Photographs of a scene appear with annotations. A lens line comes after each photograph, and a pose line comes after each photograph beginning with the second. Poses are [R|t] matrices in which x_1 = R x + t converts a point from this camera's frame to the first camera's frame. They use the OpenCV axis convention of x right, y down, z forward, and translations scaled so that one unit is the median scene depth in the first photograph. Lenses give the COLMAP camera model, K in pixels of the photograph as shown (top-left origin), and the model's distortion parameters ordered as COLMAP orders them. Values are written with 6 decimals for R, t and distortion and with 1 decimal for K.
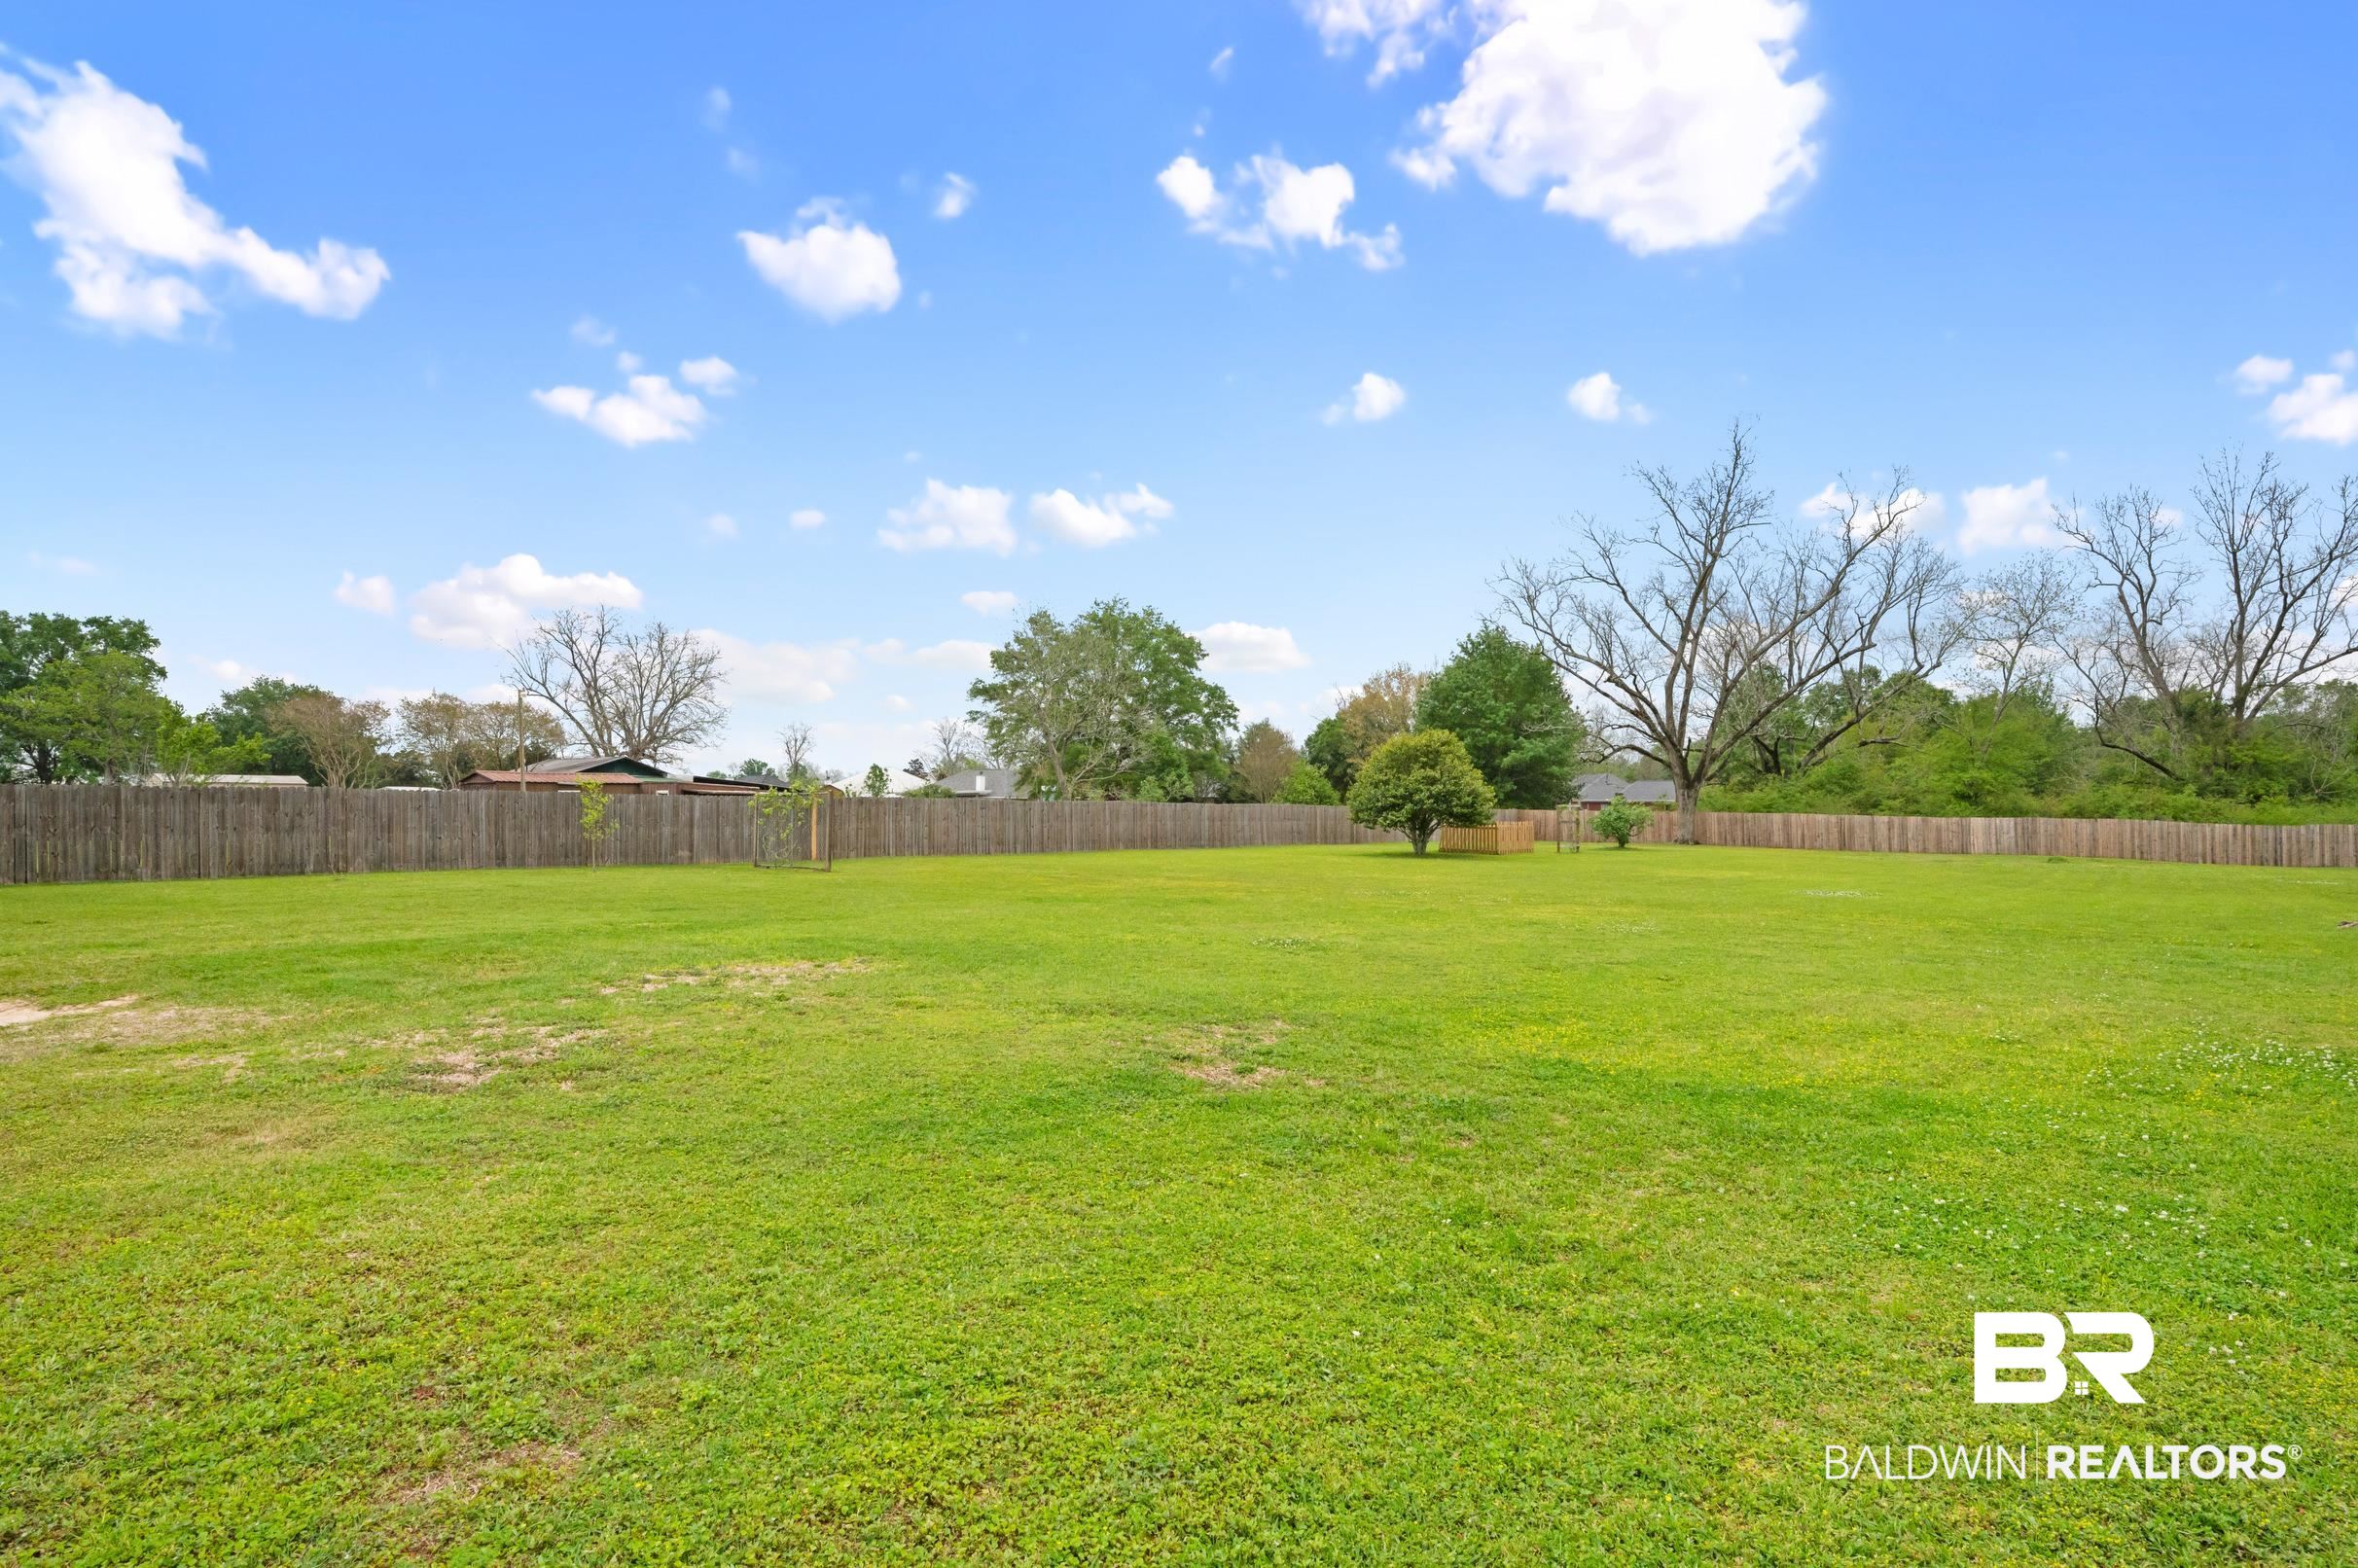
lens RADIAL K [[1198.9, 0, 1218.6], [0, 1198.9, 779.9], [0, 0, 1]] dist [0.000457, -0.000337]
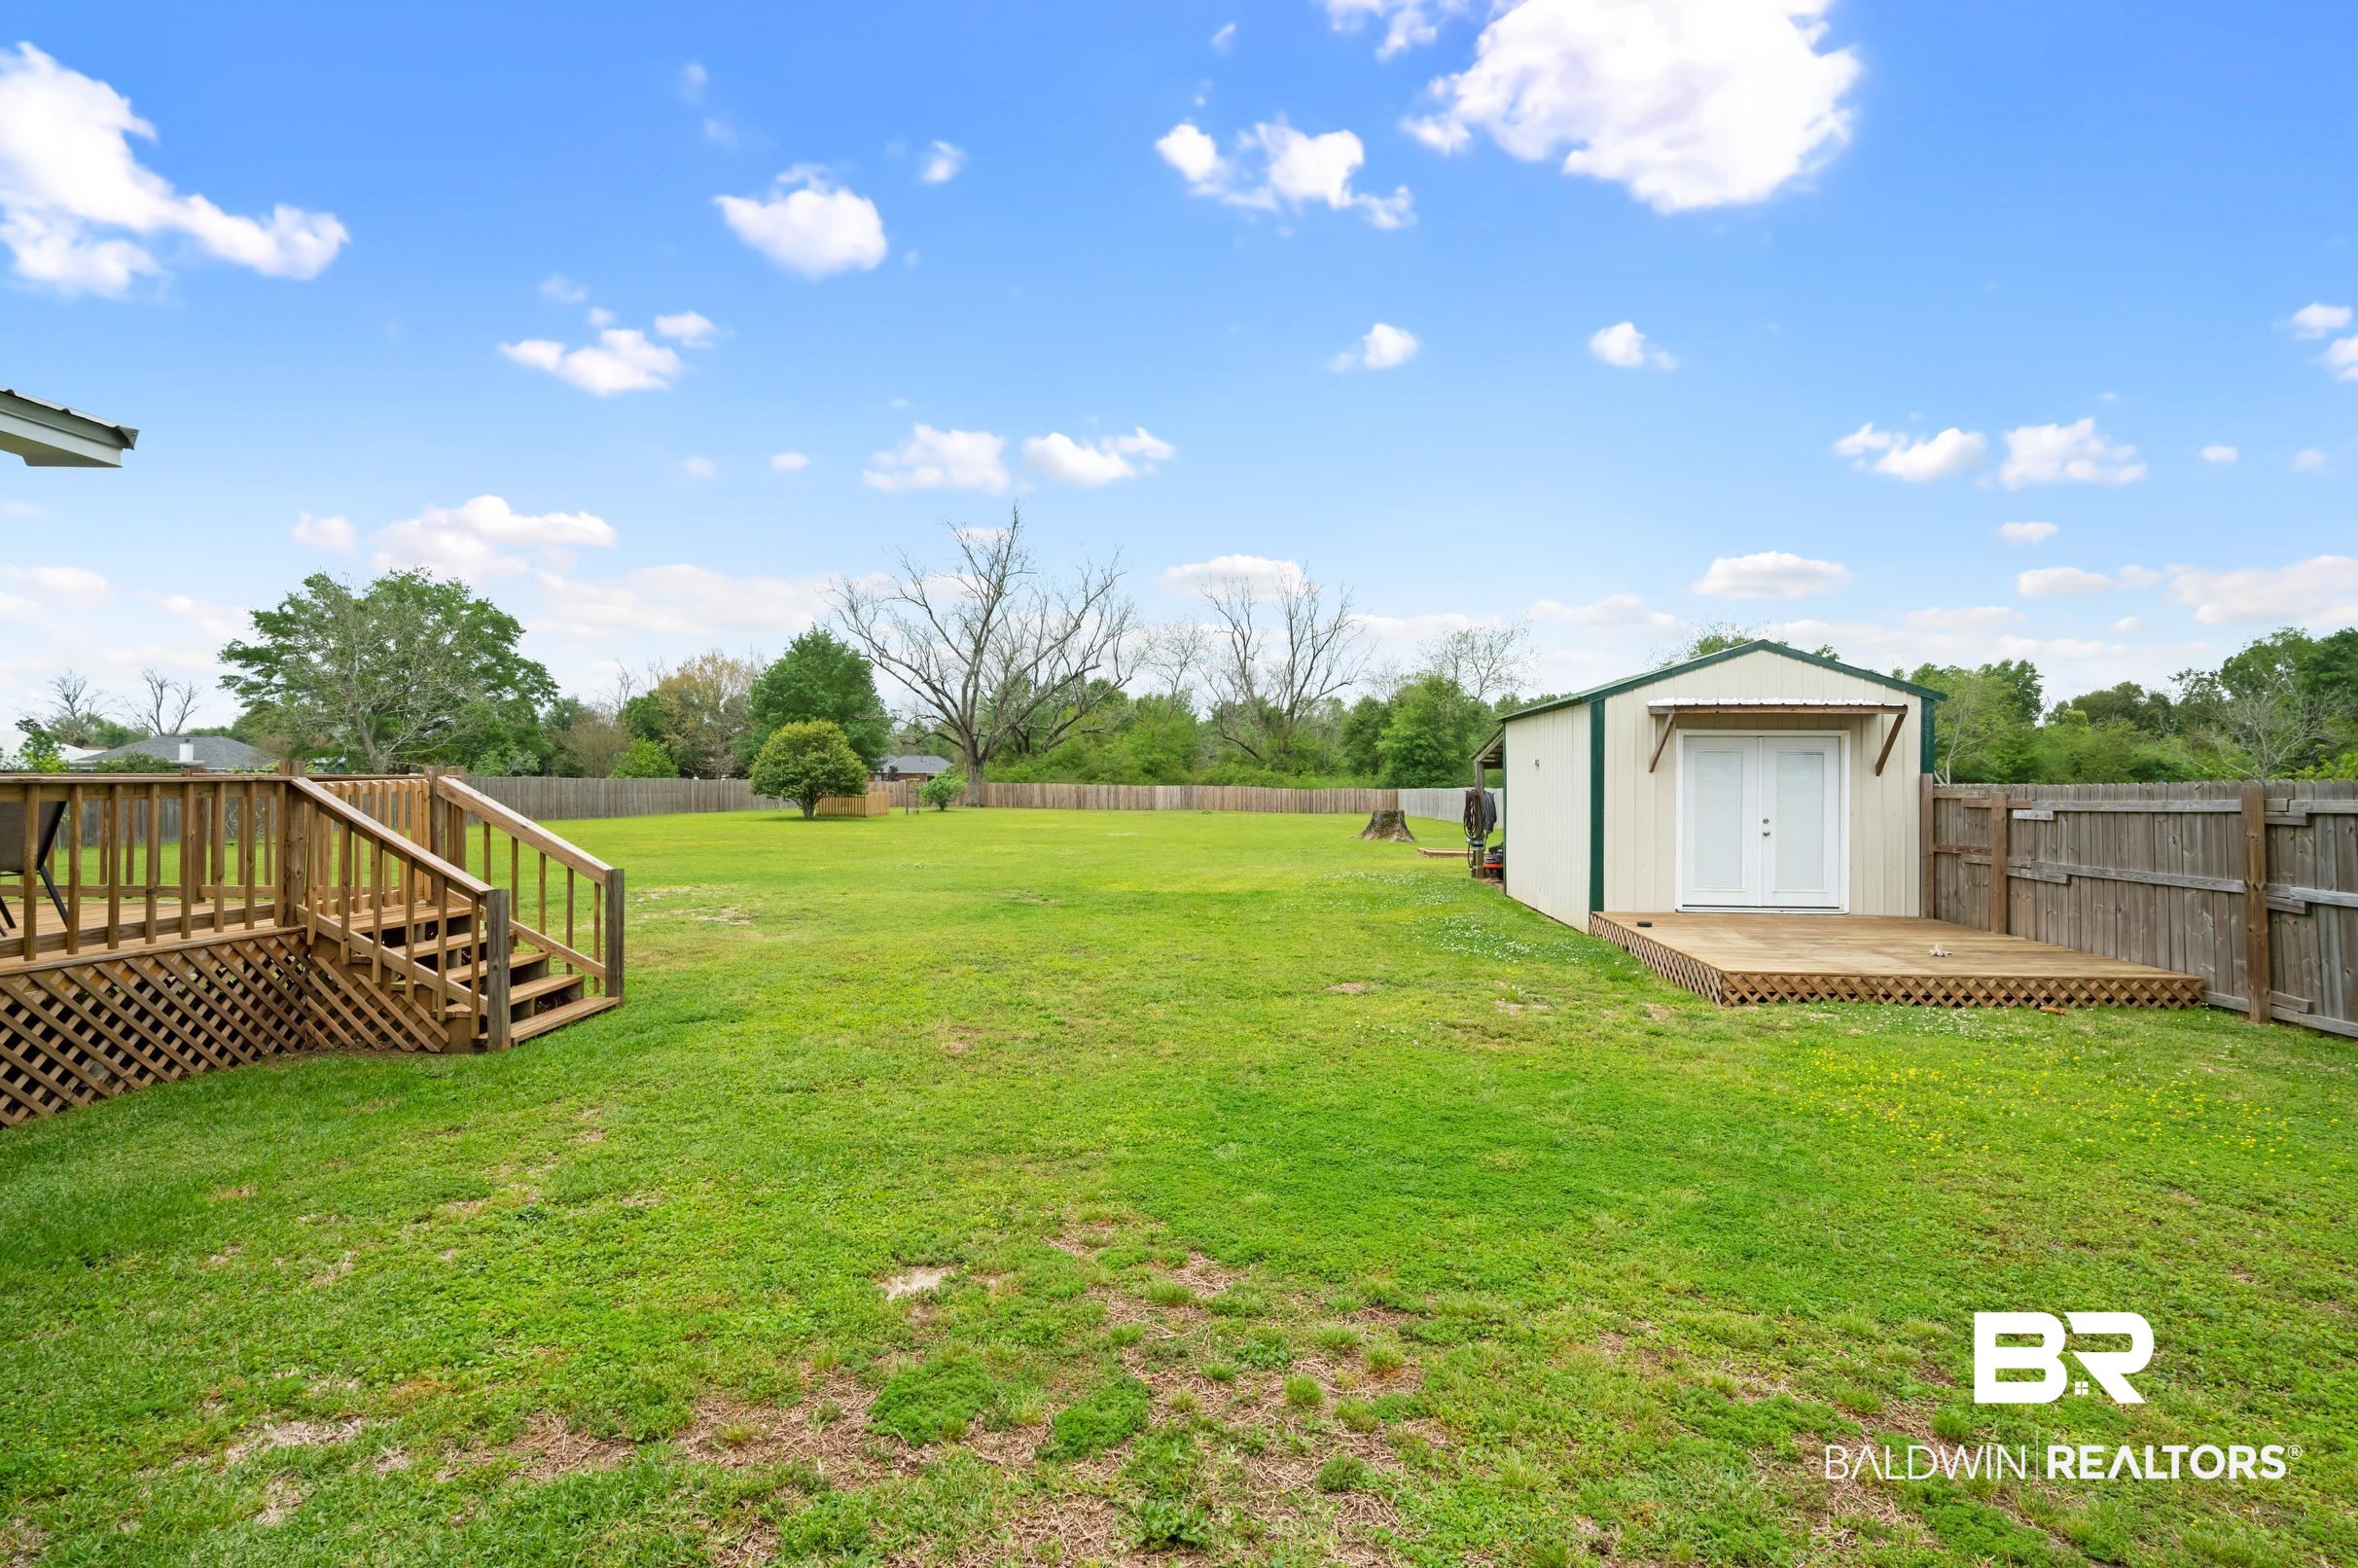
lens RADIAL K [[1068.9, 0, 1160.3], [0, 1068.9, 777.9], [0, 0, 1]] dist [-0.000883, -0.000111]
pose [[0.829355, -0.003246, 0.558712, -0.097115], [-0.010109, 0.999732, 0.020814, -0.005181], [-0.558630, -0.022911, 0.829100, -0.093405]]
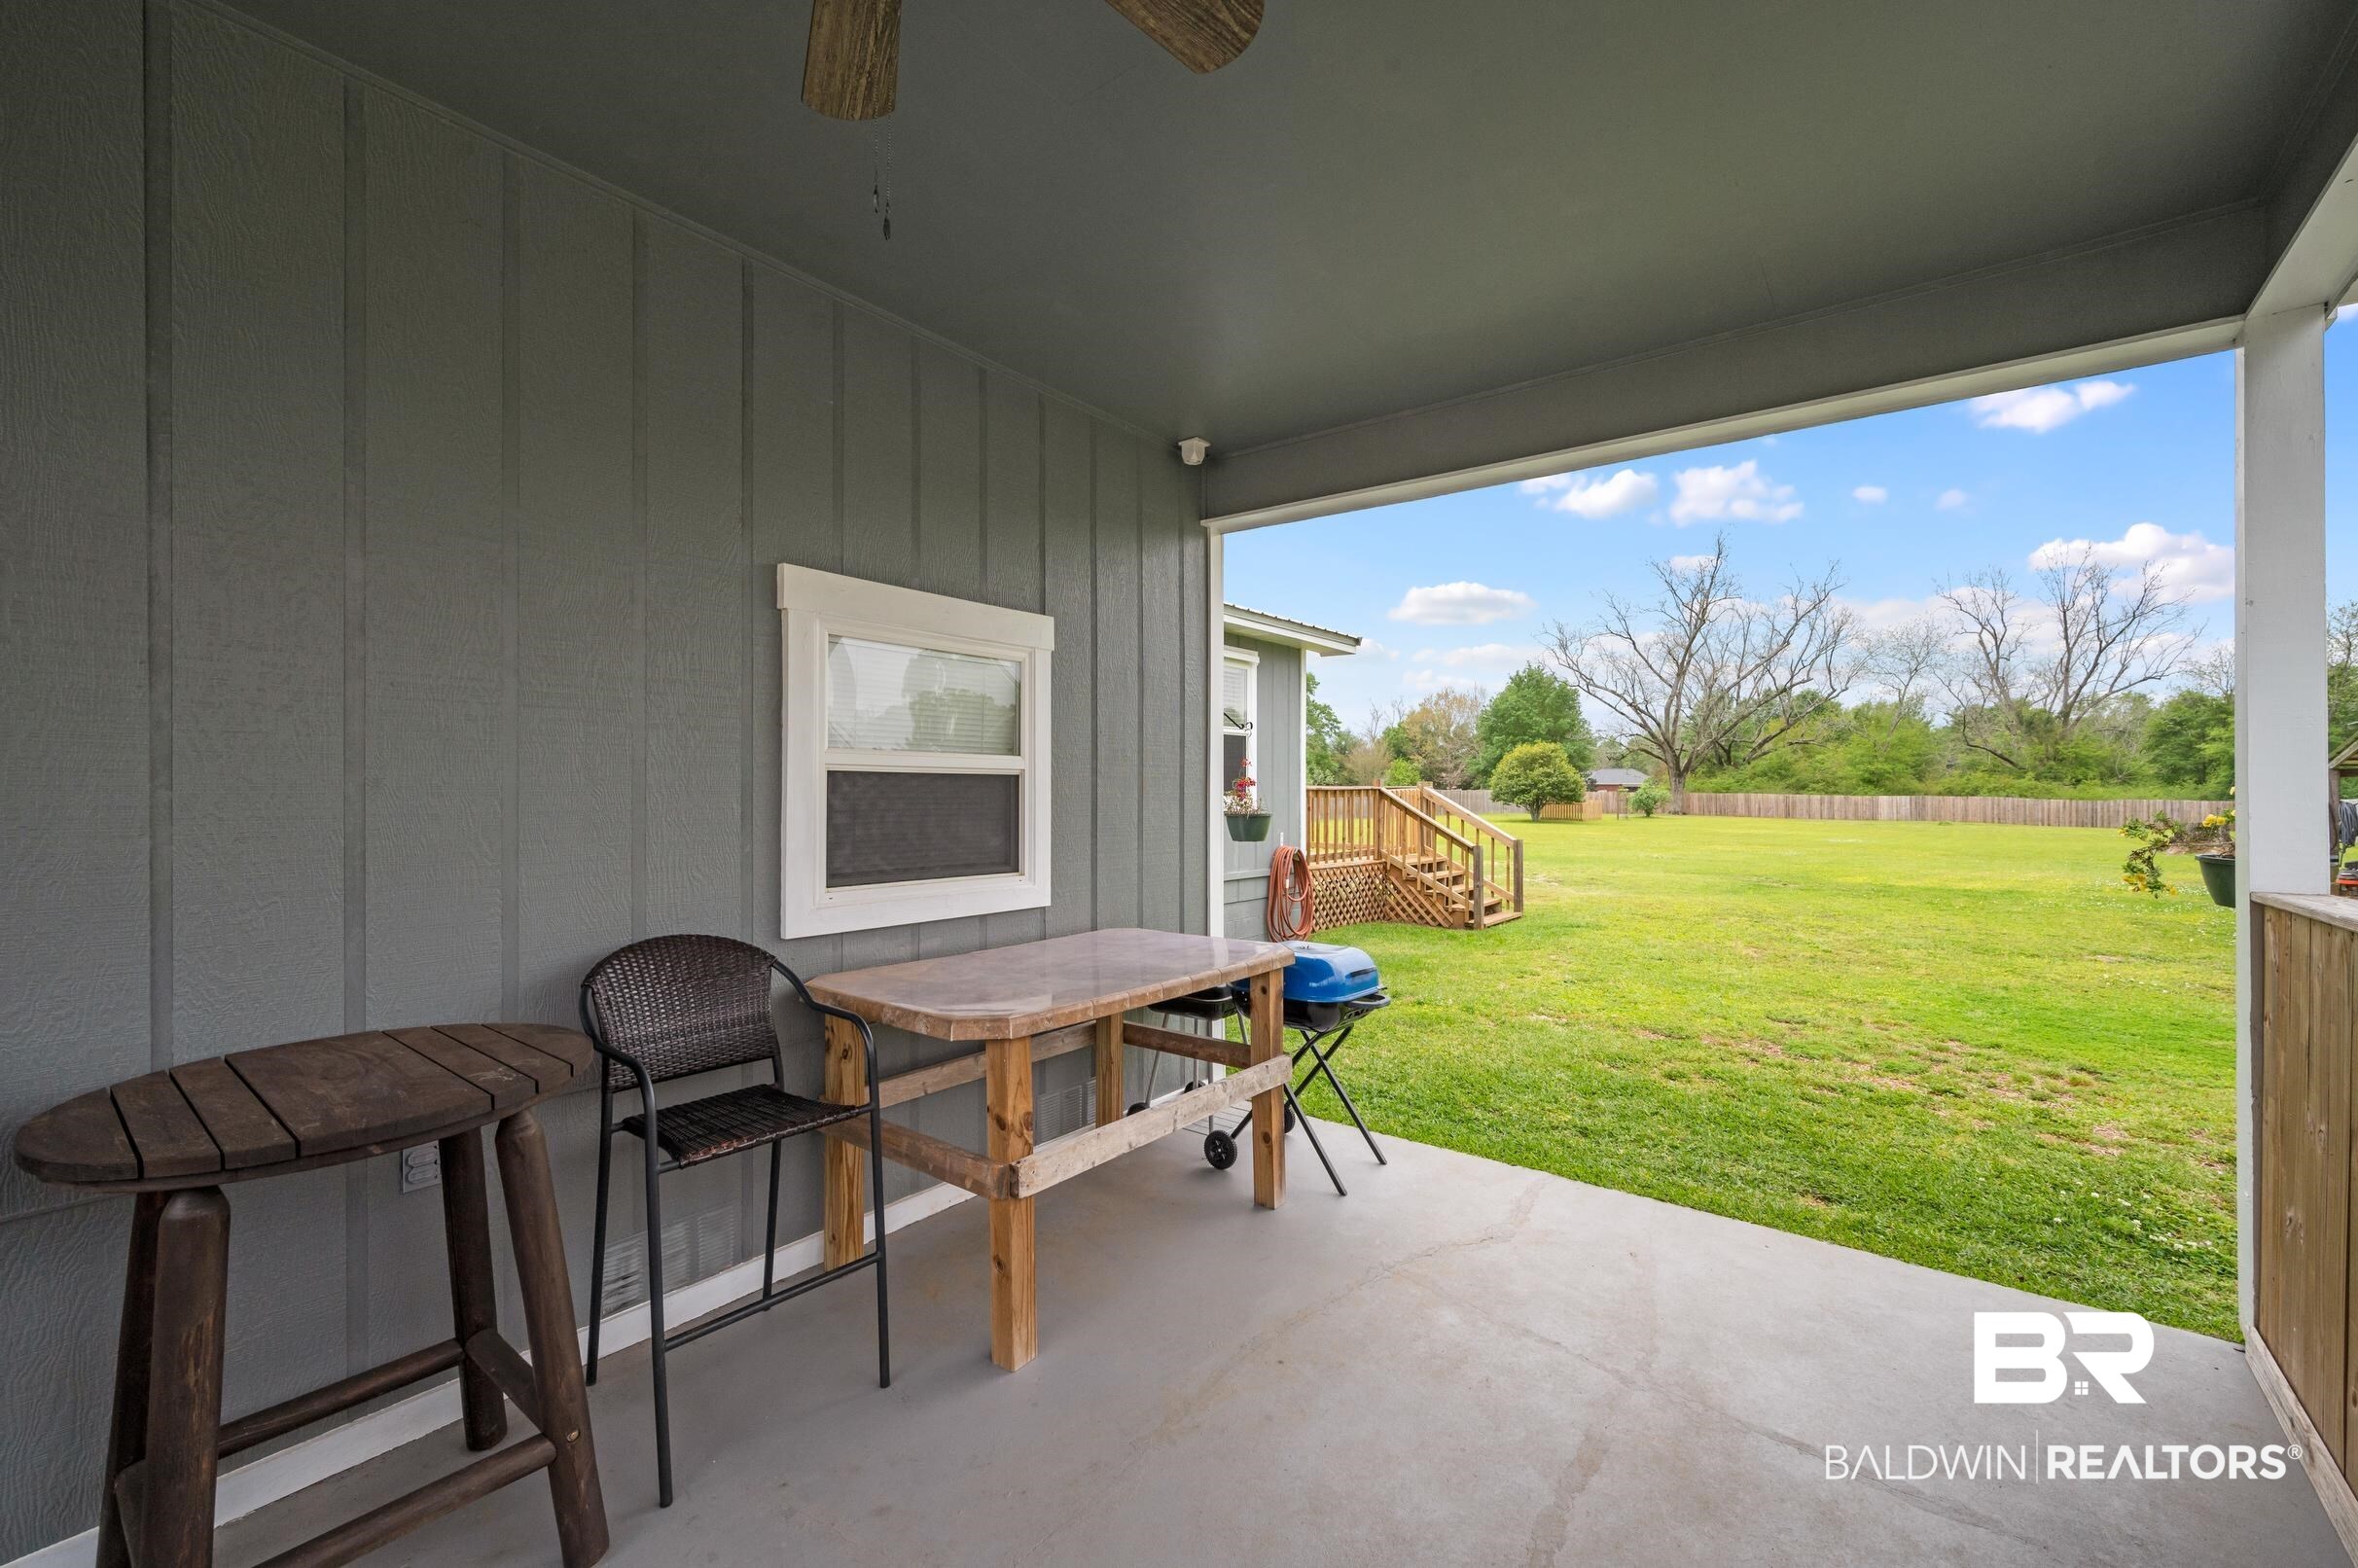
lens RADIAL K [[908.0, 0, 1212.8], [0, 908.0, 792.8], [0, 0, 1]] dist [-0.000267, -0.000203]
pose [[0.999146, -0.004594, -0.041070, -0.129727], [0.005685, 0.999633, 0.026474, -0.005963], [0.040934, -0.026685, 0.998805, -0.135427]]
